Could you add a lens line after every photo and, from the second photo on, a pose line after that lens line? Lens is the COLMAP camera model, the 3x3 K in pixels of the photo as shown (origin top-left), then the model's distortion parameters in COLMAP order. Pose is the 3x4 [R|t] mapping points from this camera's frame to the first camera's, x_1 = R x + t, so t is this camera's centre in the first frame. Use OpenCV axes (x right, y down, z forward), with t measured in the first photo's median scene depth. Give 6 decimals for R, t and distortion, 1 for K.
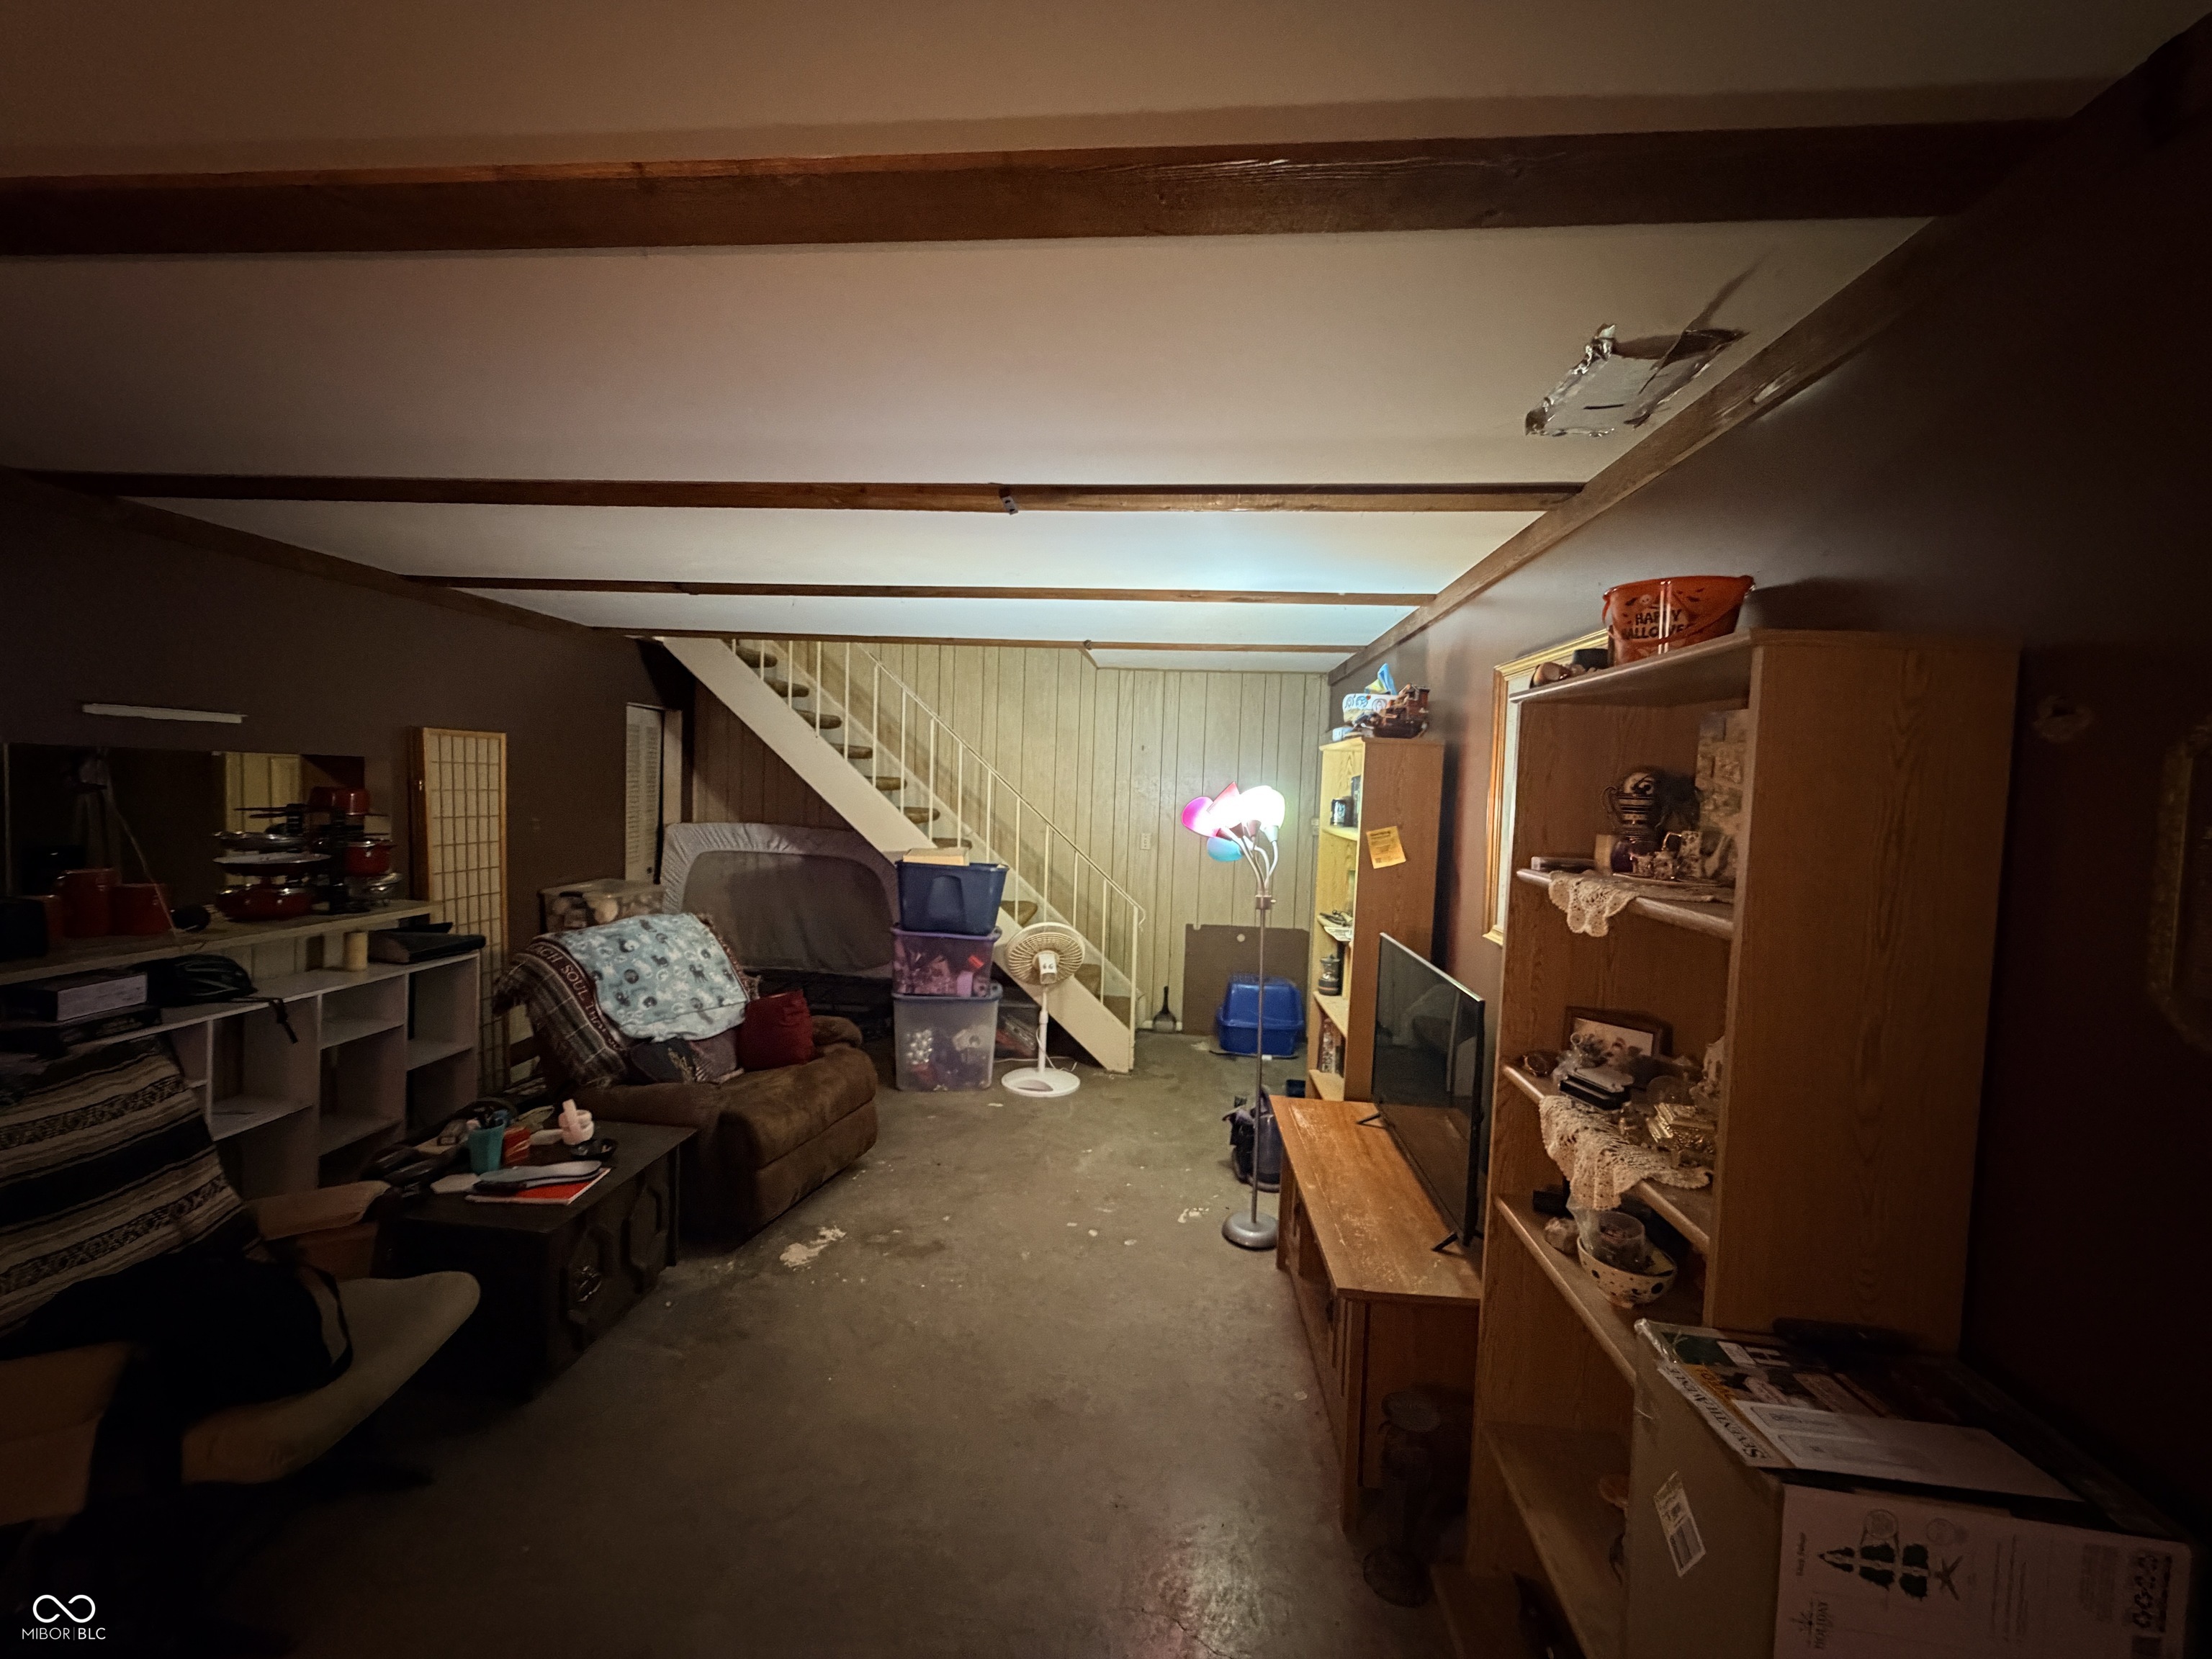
lens RADIAL K [[879.2, 0, 1106.0], [0, 879.2, 829.5], [0, 0, 1]] dist [0.001188, 0.000310]
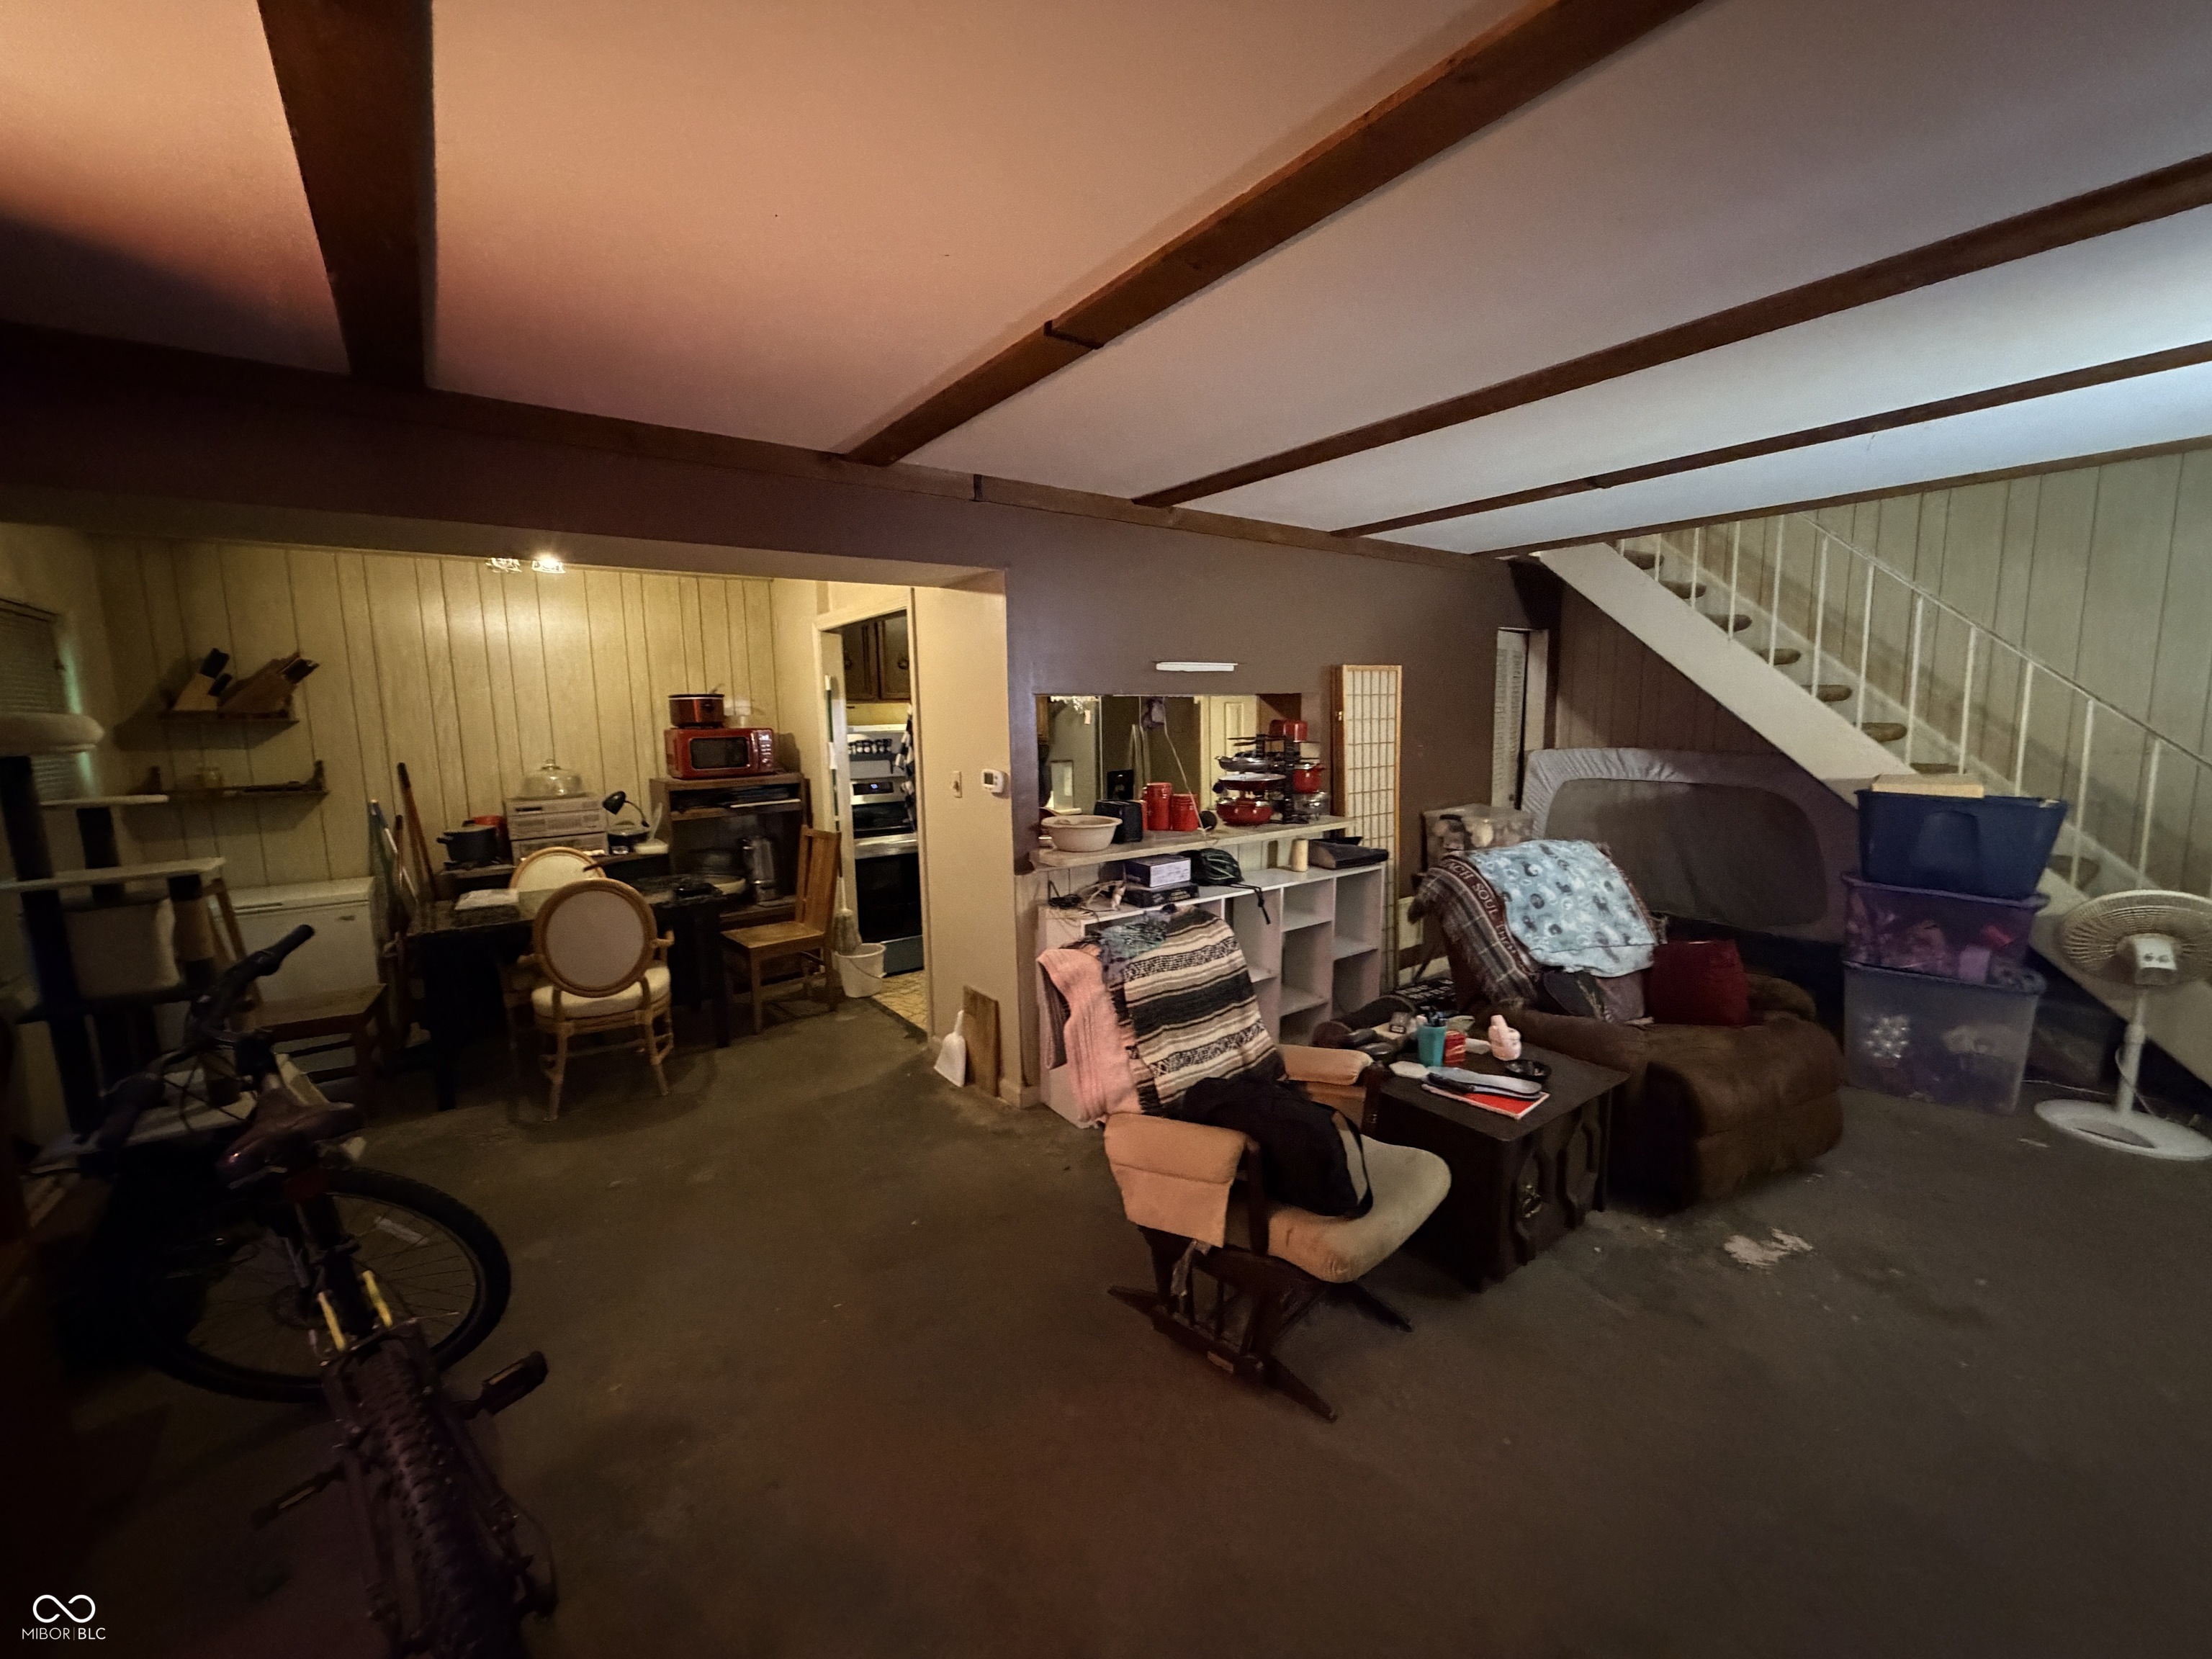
lens RADIAL K [[879.2, 0, 1106.0], [0, 879.2, 829.5], [0, 0, 1]] dist [0.001188, 0.000310]
pose [[0.668098, 0.049562, -0.742421, -0.136790], [0.003443, 0.997563, 0.069693, 0.018272], [0.744065, -0.049118, 0.666299, 0.001862]]
